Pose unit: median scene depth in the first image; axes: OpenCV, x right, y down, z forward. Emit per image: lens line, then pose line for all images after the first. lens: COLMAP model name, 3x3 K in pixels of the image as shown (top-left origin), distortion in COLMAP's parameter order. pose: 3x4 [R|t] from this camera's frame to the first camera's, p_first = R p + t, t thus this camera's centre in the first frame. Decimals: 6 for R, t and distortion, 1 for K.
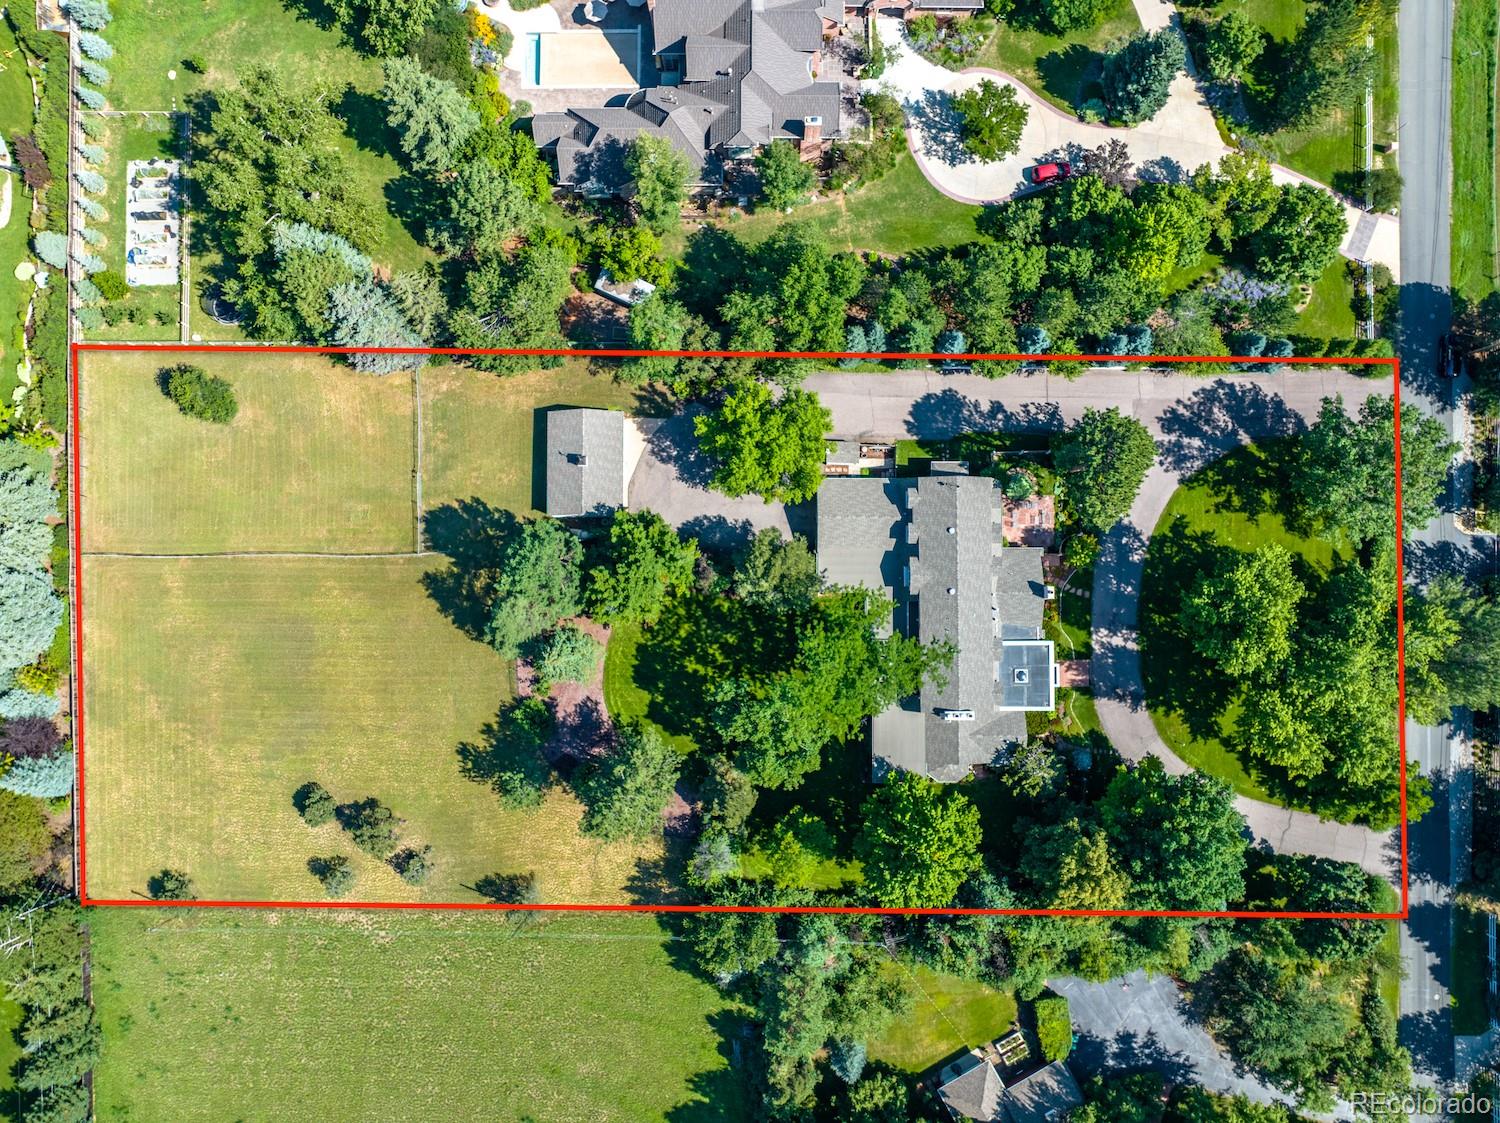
lens RADIAL K [[1058.6, 0, 754.6], [0, 1058.6, 563.1], [0, 0, 1]] dist [-0.053673, 0.024985]
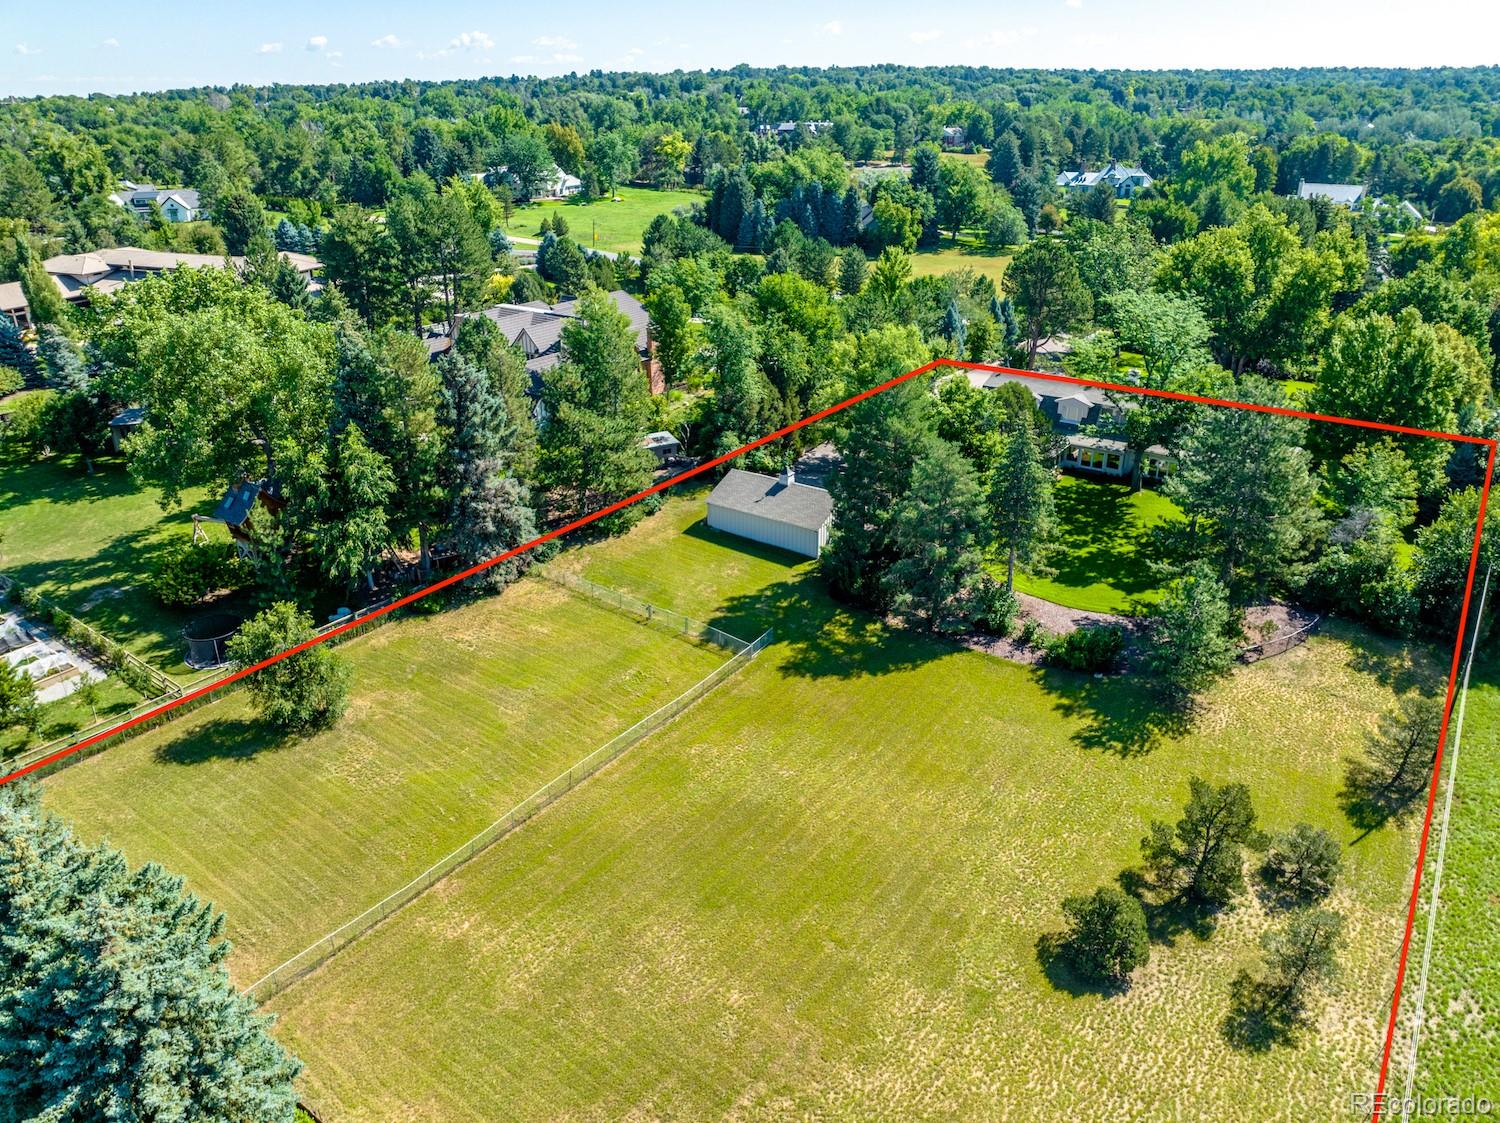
lens RADIAL K [[1058.6, 0, 754.6], [0, 1058.6, 563.1], [0, 0, 1]] dist [-0.053673, 0.024985]
pose [[0.575093, -0.339244, 0.744433, -0.751594], [0.816993, 0.285235, -0.501163, 0.284252], [-0.042322, 0.896412, 0.441197, 0.681834]]
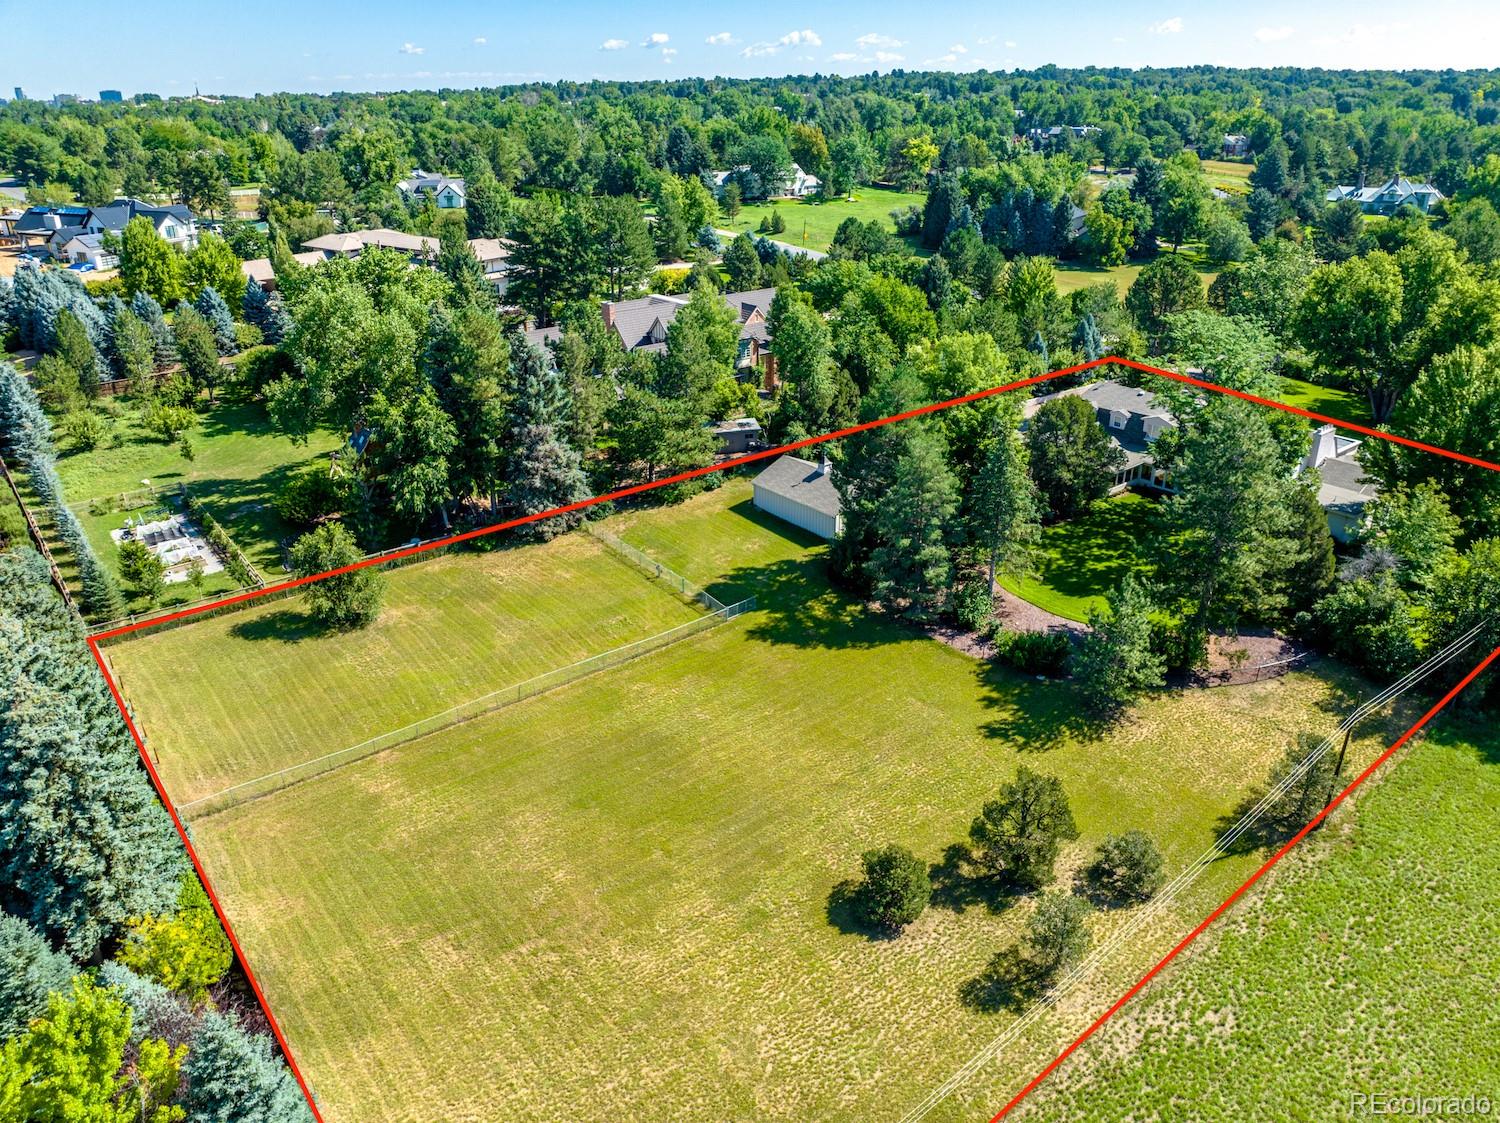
lens RADIAL K [[1058.6, 0, 754.6], [0, 1058.6, 563.1], [0, 0, 1]] dist [-0.053673, 0.024985]
pose [[0.772975, -0.264382, 0.576726, -0.686114], [0.633631, 0.367523, -0.680764, 0.454259], [-0.031978, 0.891644, 0.451607, 0.659529]]
